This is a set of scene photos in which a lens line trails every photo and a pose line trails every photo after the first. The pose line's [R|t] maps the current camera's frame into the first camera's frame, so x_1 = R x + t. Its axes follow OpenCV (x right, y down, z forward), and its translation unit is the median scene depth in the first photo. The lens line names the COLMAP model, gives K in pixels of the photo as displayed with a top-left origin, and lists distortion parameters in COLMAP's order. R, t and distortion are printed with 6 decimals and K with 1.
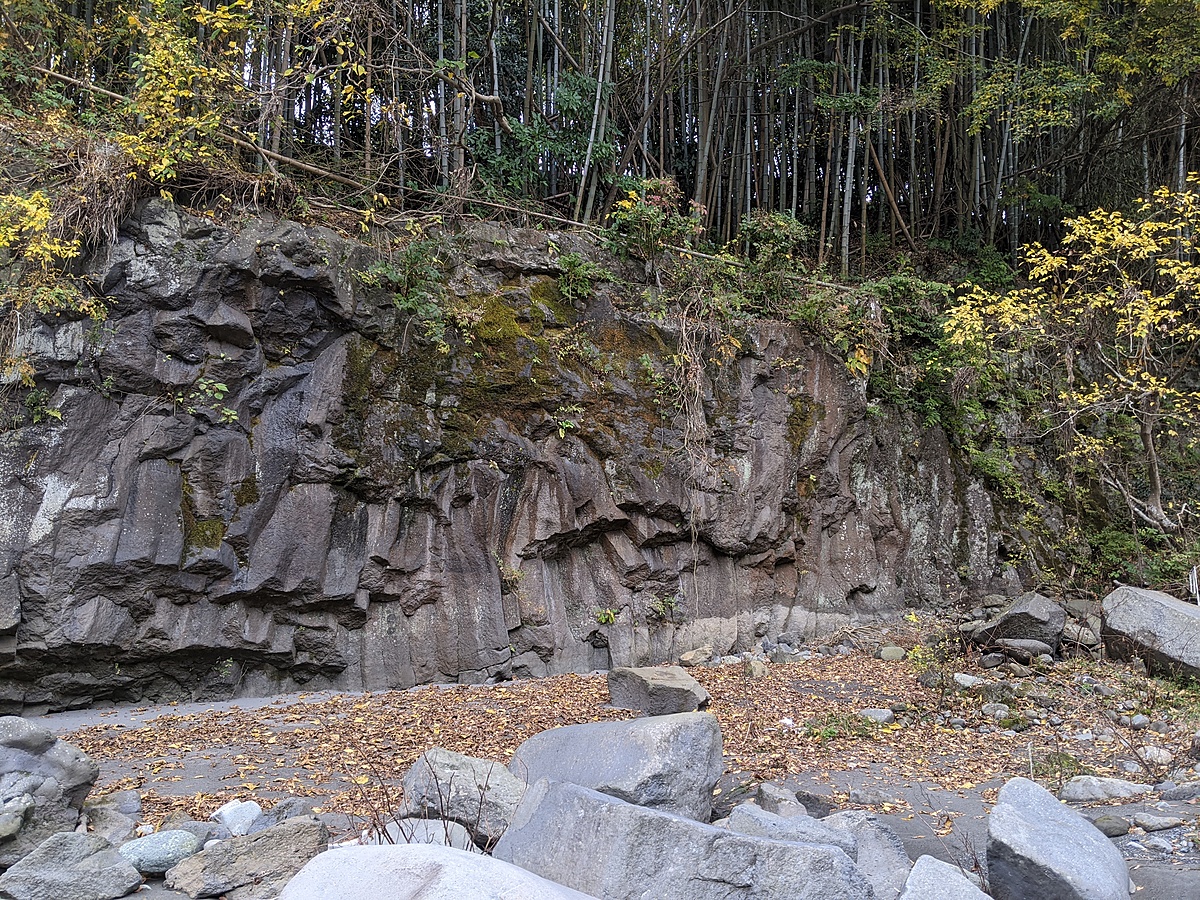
lens RADIAL K [[1013.6, 0, 619.6], [0, 1013.6, 466.0], [0, 0, 1]] dist [0.106460, -0.202526]
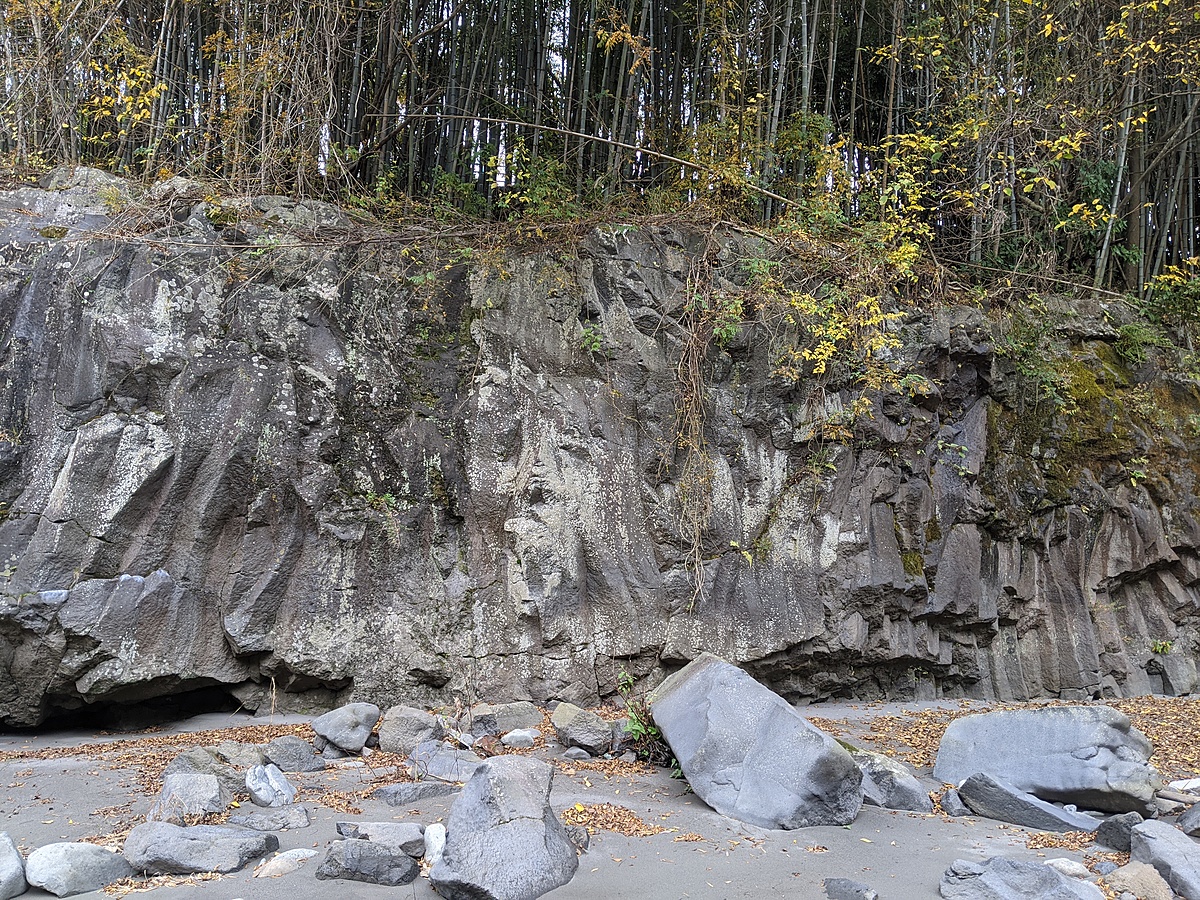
lens RADIAL K [[1013.6, 0, 619.6], [0, 1013.6, 466.0], [0, 0, 1]] dist [0.106460, -0.202526]
pose [[0.990949, 0.021567, -0.132493, -0.516971], [-0.024031, 0.999566, -0.017025, -0.019029], [0.132068, 0.020055, 0.991038, -0.225950]]
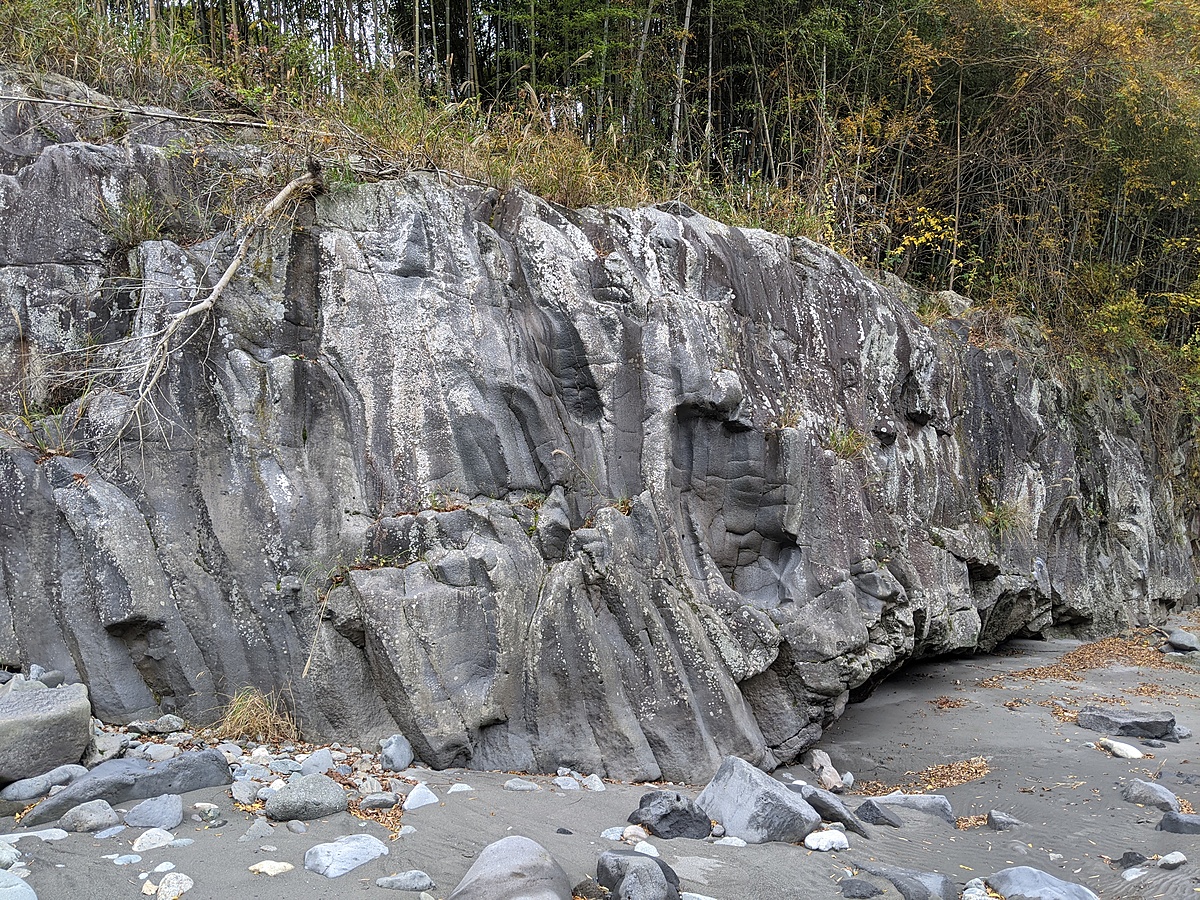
lens RADIAL K [[976.9, 0, 603.7], [0, 976.9, 468.7], [0, 0, 1]] dist [0.084444, -0.189511]
pose [[0.943825, 0.063885, 0.324212, -2.110699], [-0.082230, 0.995677, 0.043186, -0.072065], [-0.320051, -0.067420, 0.944998, -0.535530]]
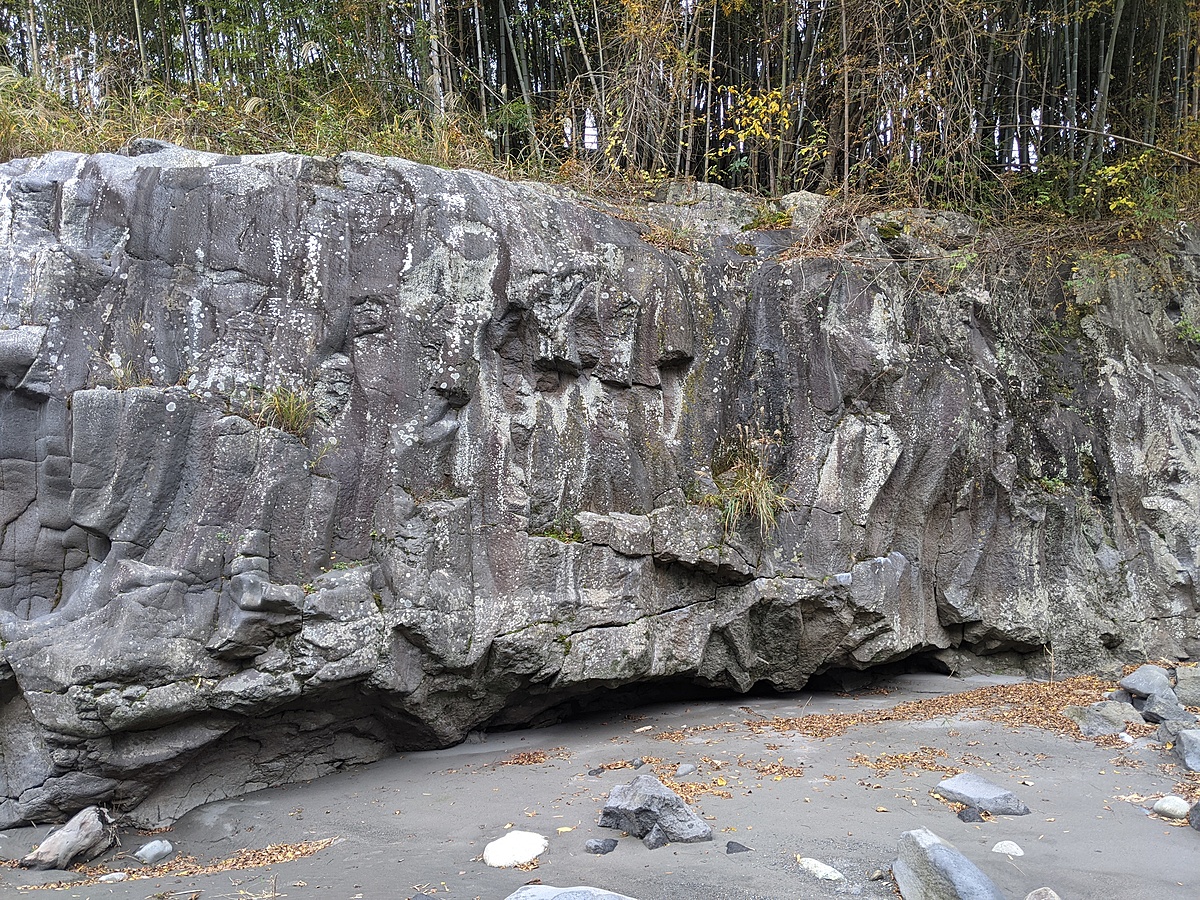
lens RADIAL K [[1013.6, 0, 619.6], [0, 1013.6, 466.0], [0, 0, 1]] dist [0.106460, -0.202526]
pose [[0.993579, 0.003729, -0.113077, -1.194224], [0.000580, 0.999276, 0.038049, -0.058257], [0.113137, -0.037870, 0.992857, -0.425261]]
